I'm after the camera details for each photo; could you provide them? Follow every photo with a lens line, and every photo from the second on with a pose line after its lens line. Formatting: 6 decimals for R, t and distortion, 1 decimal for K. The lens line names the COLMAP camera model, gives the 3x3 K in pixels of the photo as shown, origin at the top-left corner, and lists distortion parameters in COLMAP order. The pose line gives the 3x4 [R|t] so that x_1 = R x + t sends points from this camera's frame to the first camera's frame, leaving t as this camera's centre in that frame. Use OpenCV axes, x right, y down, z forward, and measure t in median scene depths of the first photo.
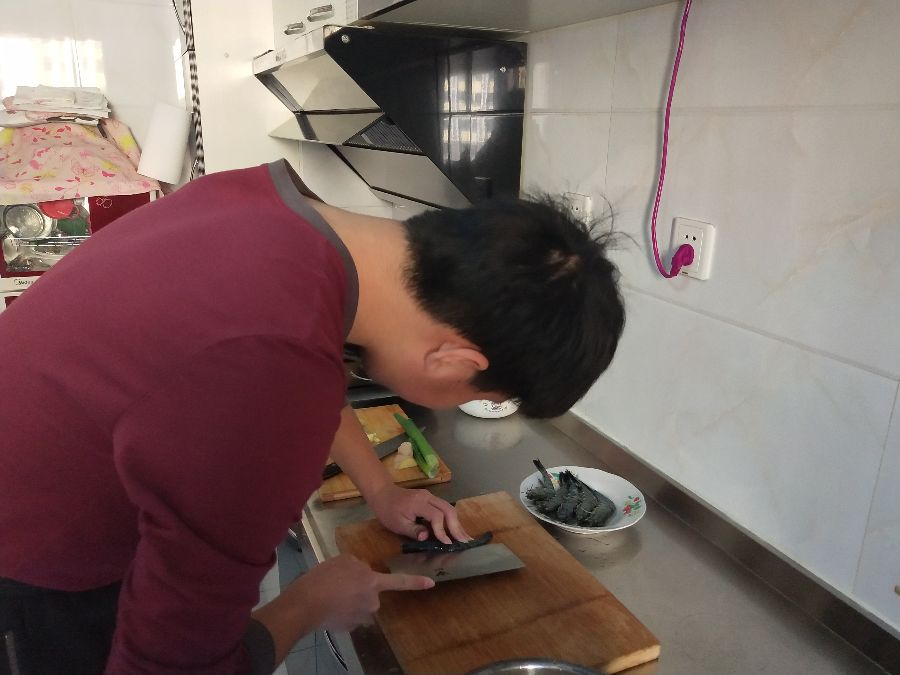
lens RADIAL K [[692.8, 0, 454.9], [0, 692.8, 335.7], [0, 0, 1]] dist [-0.006489, 0.029531]
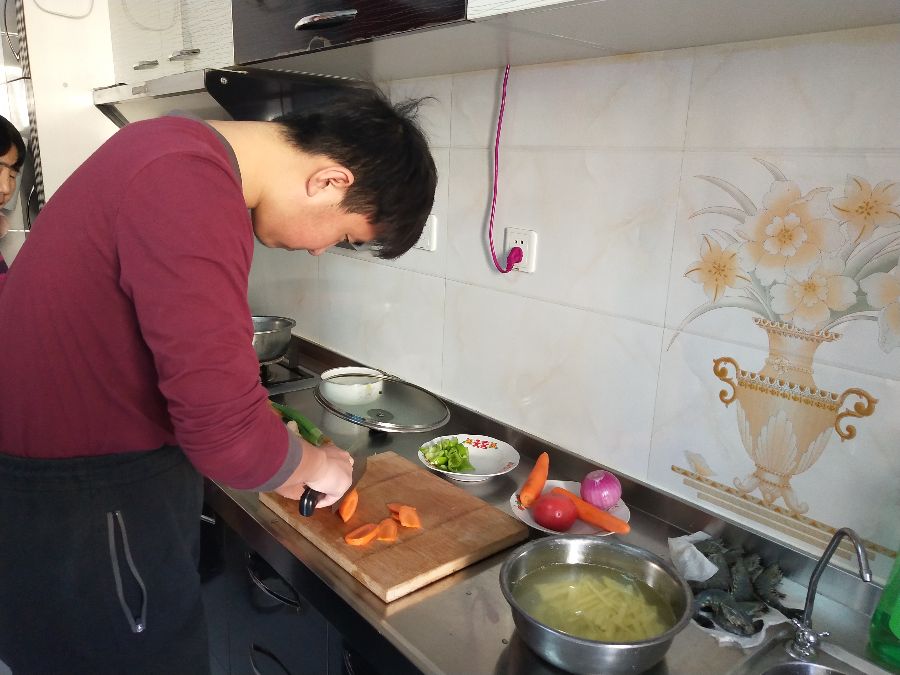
lens RADIAL K [[692.8, 0, 454.9], [0, 692.8, 335.7], [0, 0, 1]] dist [-0.006489, 0.029531]
pose [[0.956537, -0.055465, 0.286287, -0.158211], [0.069291, 0.996858, -0.038384, 0.075577], [-0.283259, 0.056553, 0.957375, -0.217460]]
